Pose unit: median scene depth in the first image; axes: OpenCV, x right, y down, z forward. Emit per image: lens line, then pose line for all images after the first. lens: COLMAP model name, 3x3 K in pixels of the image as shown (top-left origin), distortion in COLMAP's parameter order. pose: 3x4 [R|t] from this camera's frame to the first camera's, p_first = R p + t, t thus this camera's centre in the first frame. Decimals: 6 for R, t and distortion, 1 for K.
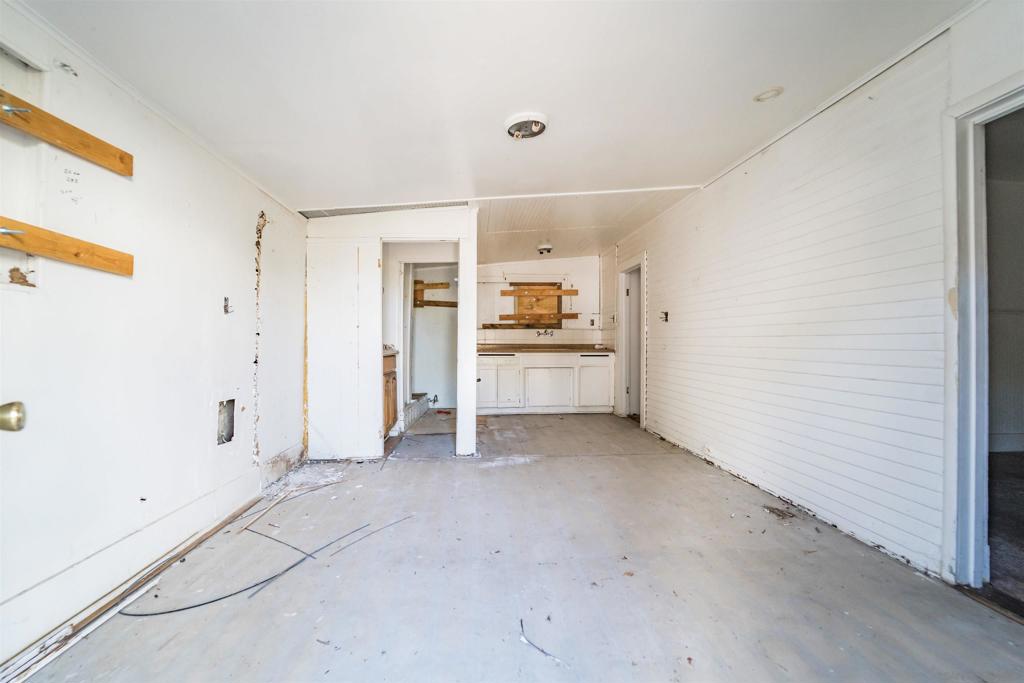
lens RADIAL K [[440.6, 0, 478.1], [0, 440.6, 341.0], [0, 0, 1]] dist [-0.021566, 0.000345]
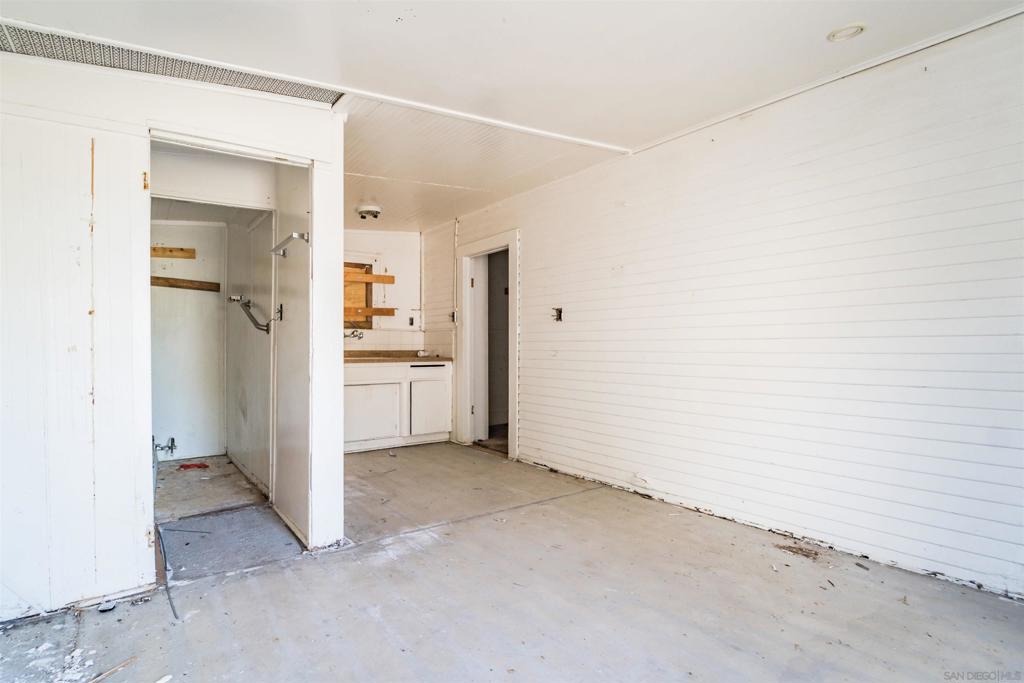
lens RADIAL K [[539.9, 0, 512.2], [0, 539.9, 351.1], [0, 0, 1]] dist [-0.023312, -0.000451]
pose [[0.834730, -0.004791, 0.550638, -0.150799], [0.001050, 0.999974, 0.007109, 0.002592], [-0.550658, -0.005355, 0.834714, 0.212373]]
